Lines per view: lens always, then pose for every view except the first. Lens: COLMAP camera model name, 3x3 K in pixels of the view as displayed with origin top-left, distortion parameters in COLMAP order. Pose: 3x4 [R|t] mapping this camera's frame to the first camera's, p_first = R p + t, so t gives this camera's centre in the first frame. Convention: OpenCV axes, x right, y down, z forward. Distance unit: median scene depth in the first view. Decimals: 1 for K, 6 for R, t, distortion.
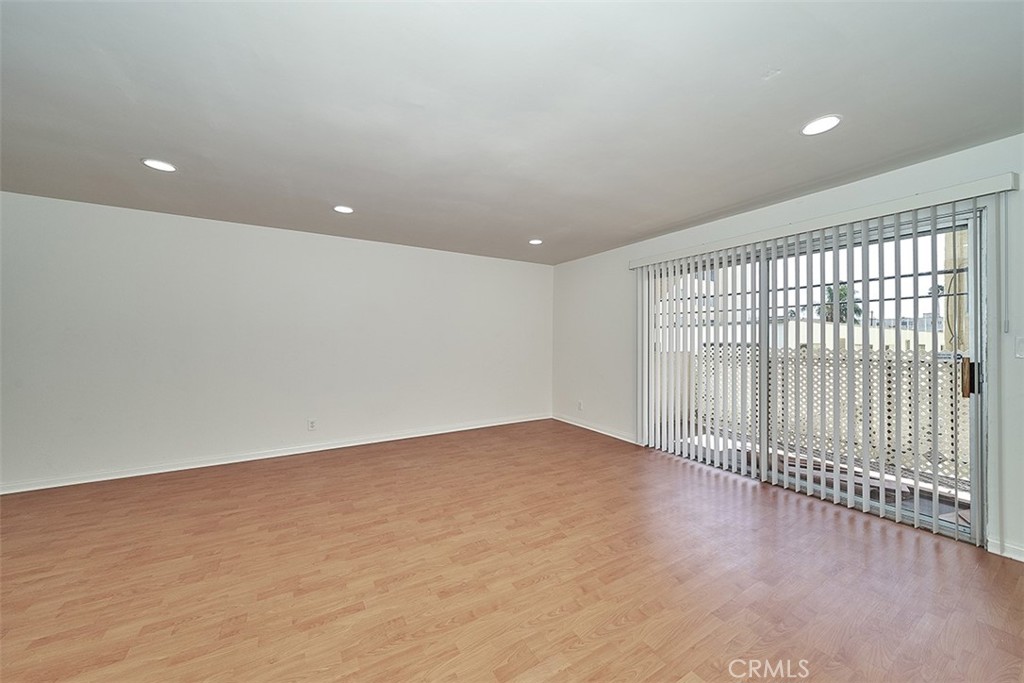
lens RADIAL K [[358.7, 0, 501.6], [0, 358.7, 339.0], [0, 0, 1]] dist [0.002205, -0.000482]
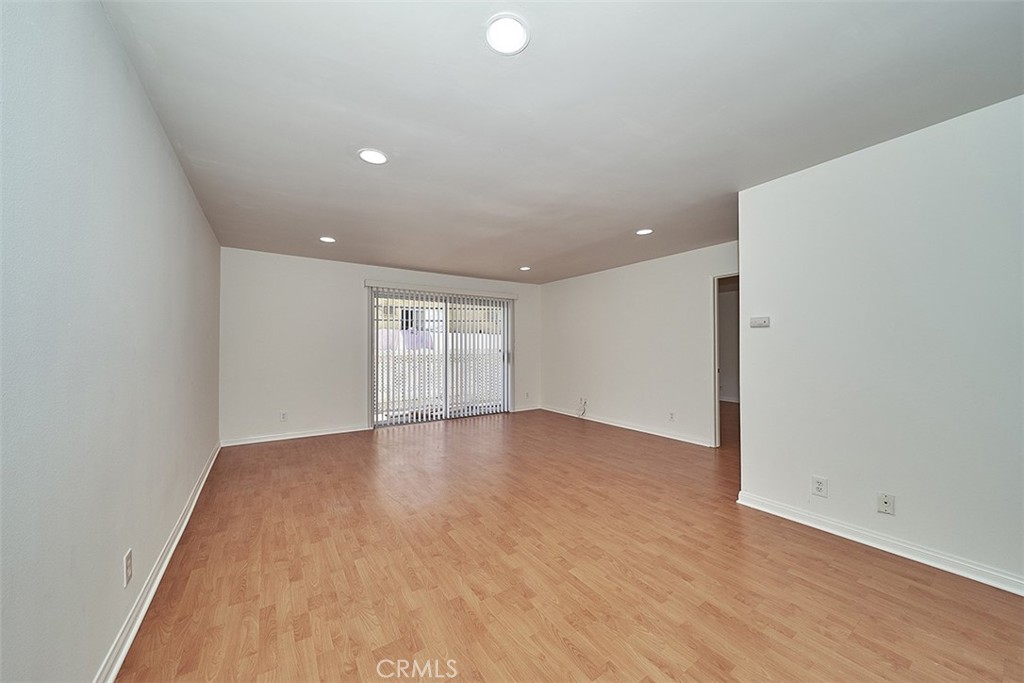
lens RADIAL K [[358.7, 0, 509.3], [0, 358.7, 343.4], [0, 0, 1]] dist [0.002205, -0.000482]
pose [[-0.058078, 0.006782, 0.998289, -1.401482], [-0.001464, 0.999975, -0.006879, 0.012906], [-0.998311, -0.001861, -0.058067, 0.949366]]
